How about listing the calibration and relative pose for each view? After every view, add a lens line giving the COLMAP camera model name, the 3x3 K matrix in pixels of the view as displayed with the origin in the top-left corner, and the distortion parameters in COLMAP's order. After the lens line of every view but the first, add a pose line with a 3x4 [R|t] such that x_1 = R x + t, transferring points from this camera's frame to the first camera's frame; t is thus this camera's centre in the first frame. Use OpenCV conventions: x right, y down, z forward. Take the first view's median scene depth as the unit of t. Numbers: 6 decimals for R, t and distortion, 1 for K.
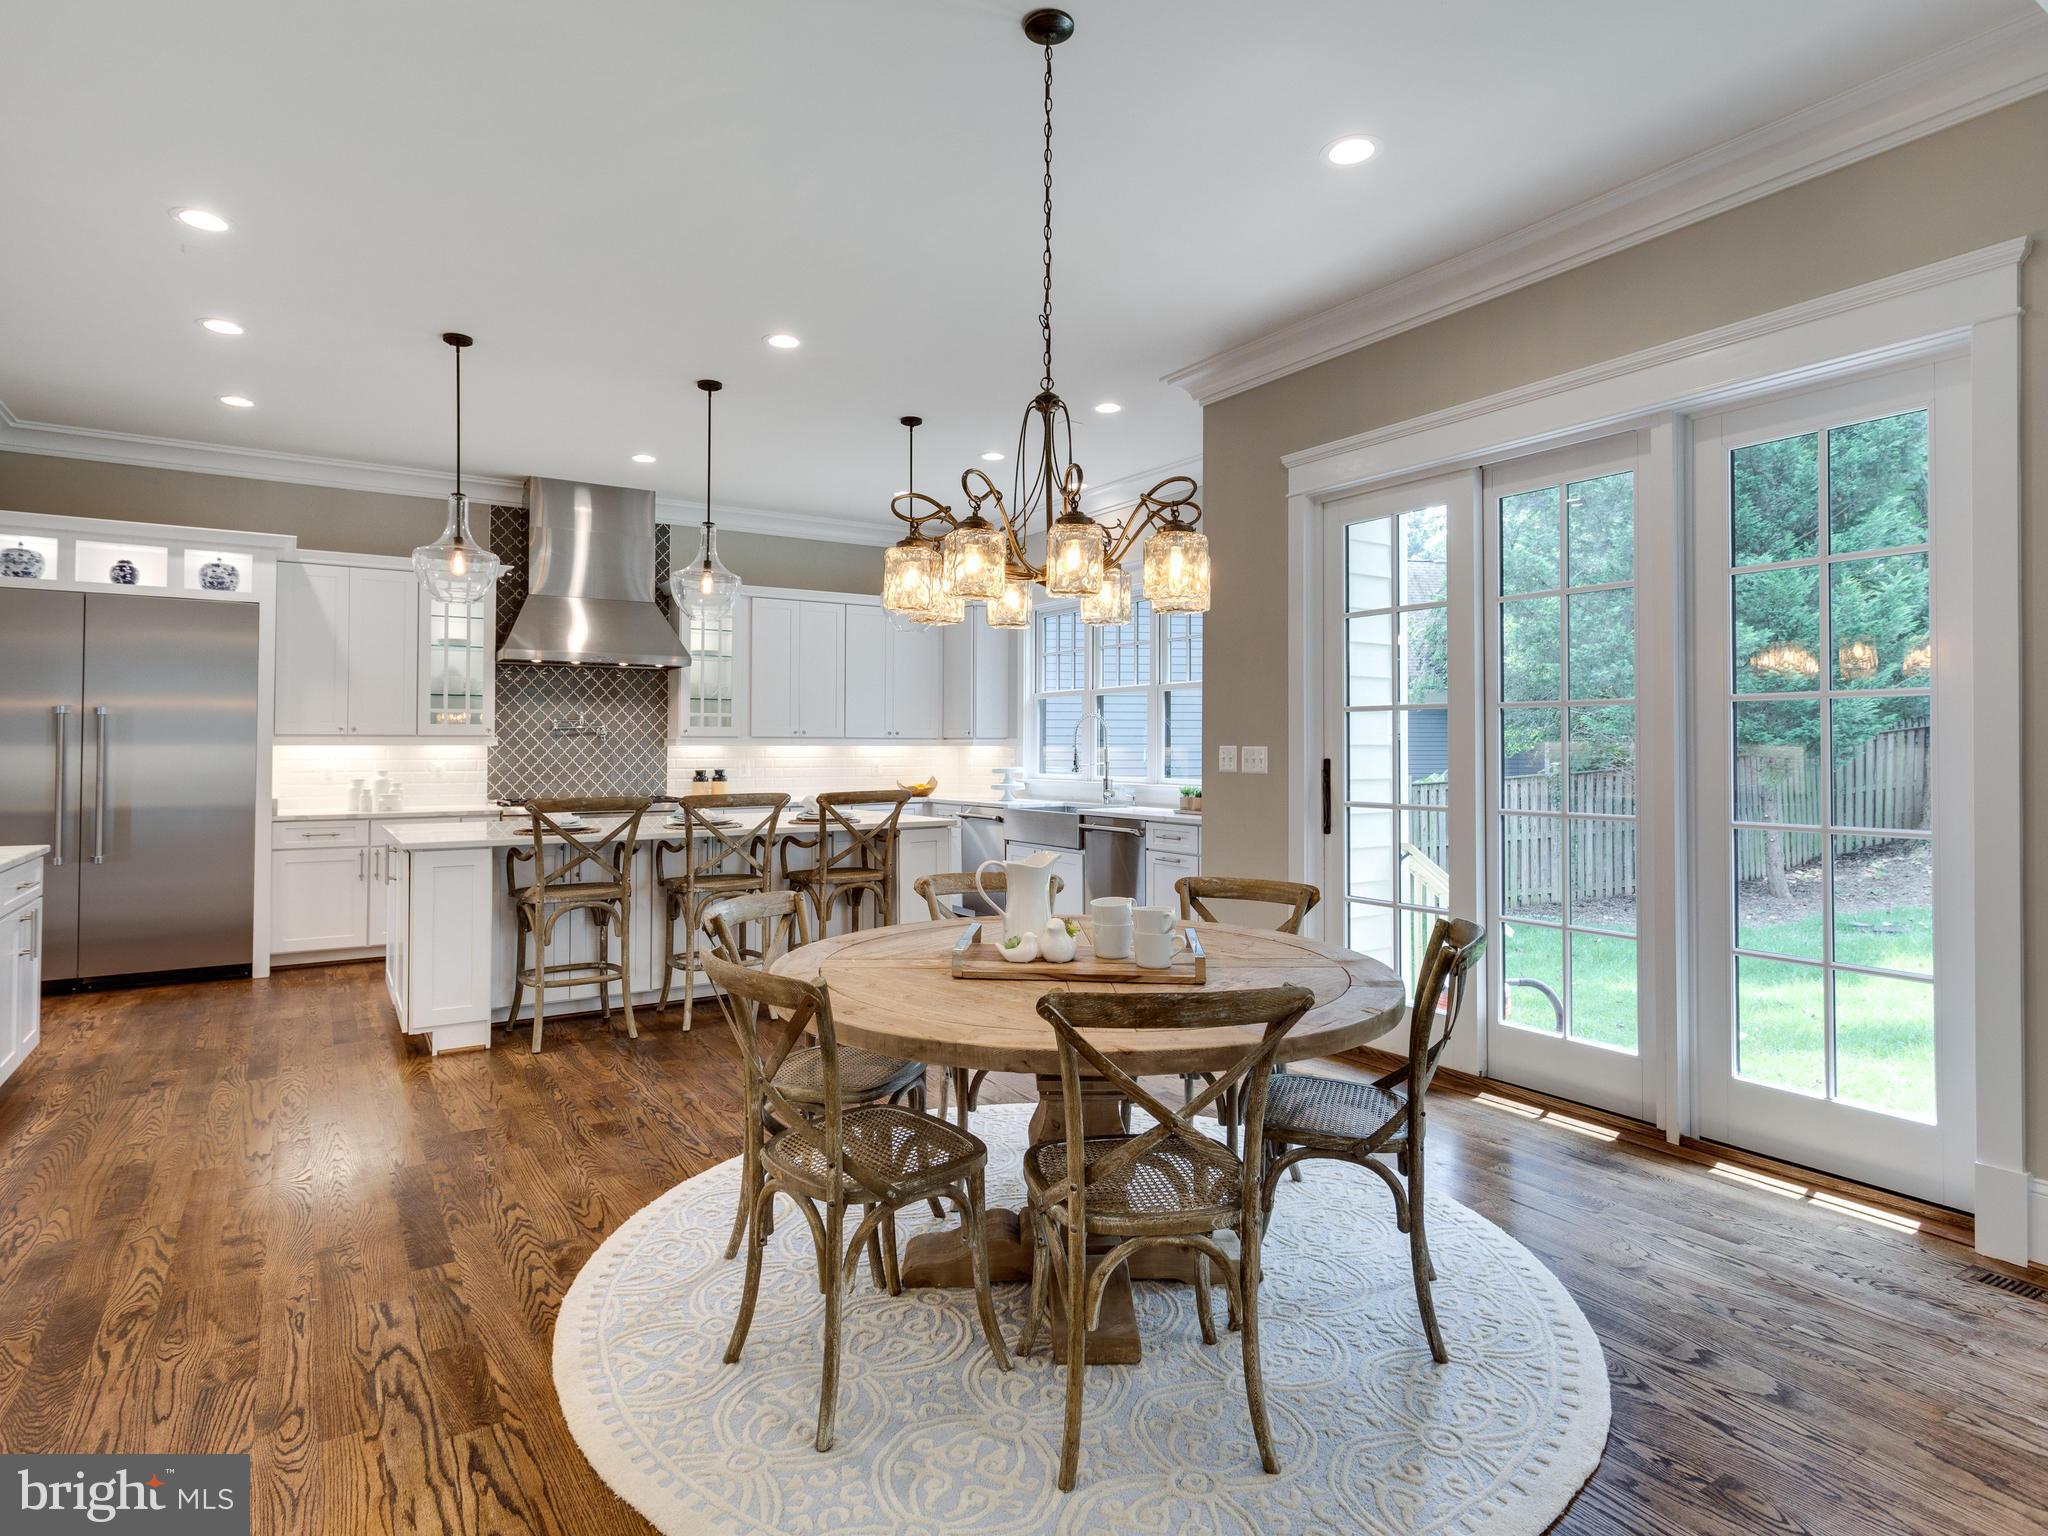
lens RADIAL K [[1094.8, 0, 1023.7], [0, 1094.8, 730.1], [0, 0, 1]] dist [-0.007268, -0.000719]
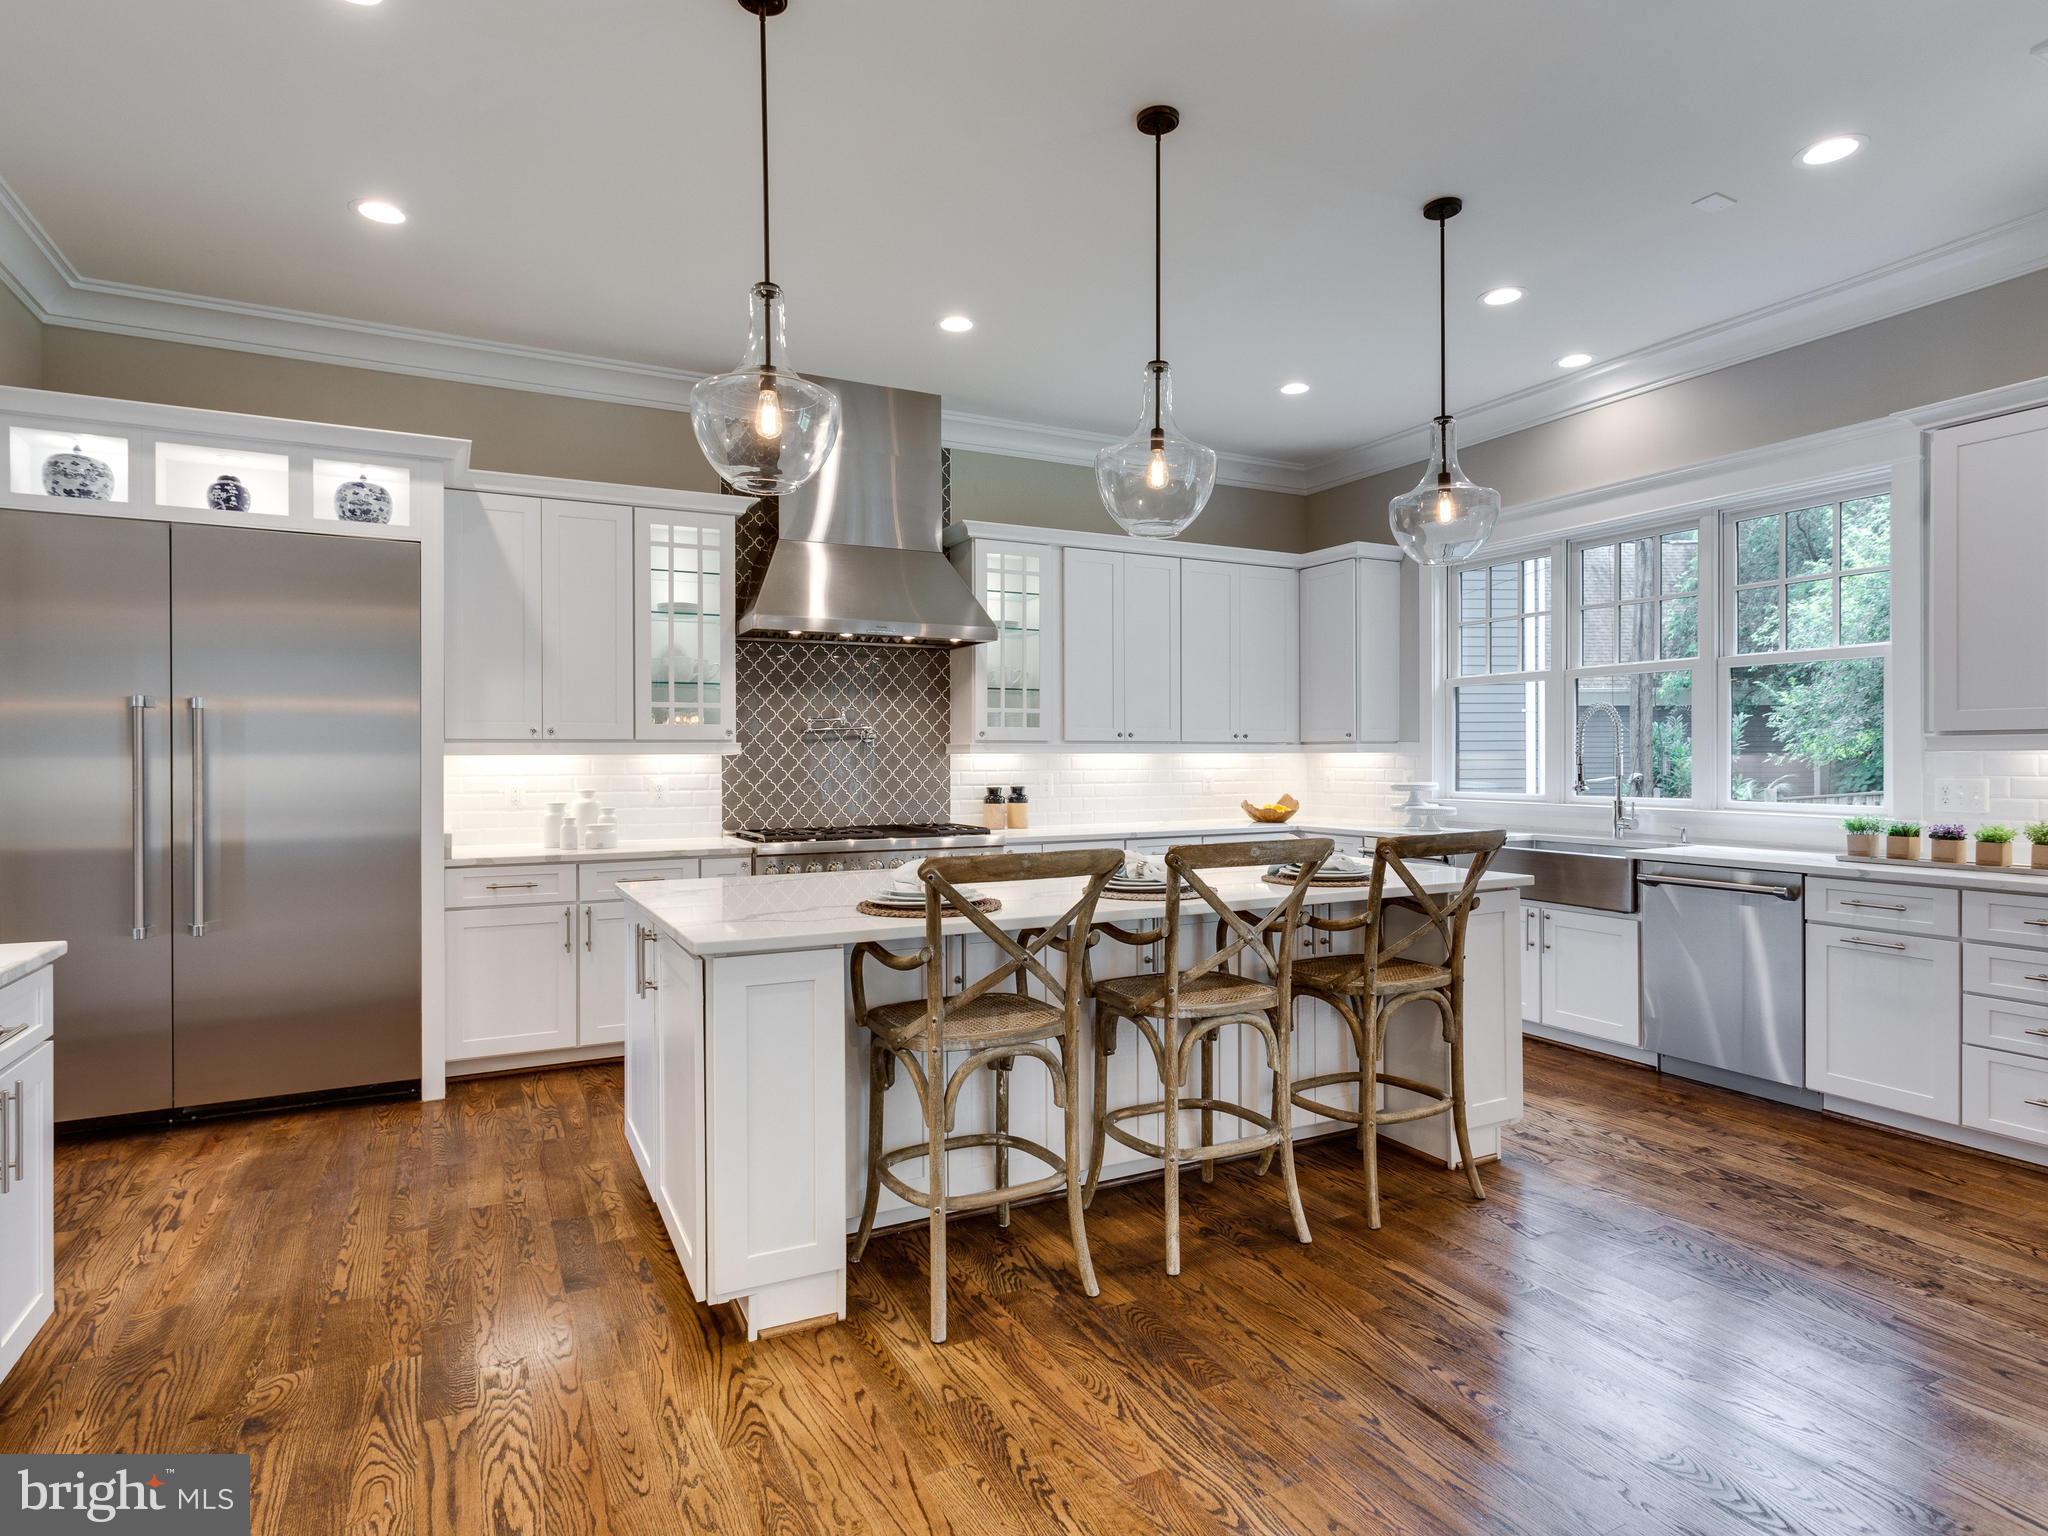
lens RADIAL K [[1094.8, 0, 1023.9], [0, 1094.8, 766.2], [0, 0, 1]] dist [-0.007268, -0.000719]
pose [[0.994354, -0.002961, -0.106073, -0.239014], [0.005640, 0.999672, 0.024964, 0.005420], [0.105964, -0.025421, 0.994045, 0.337053]]
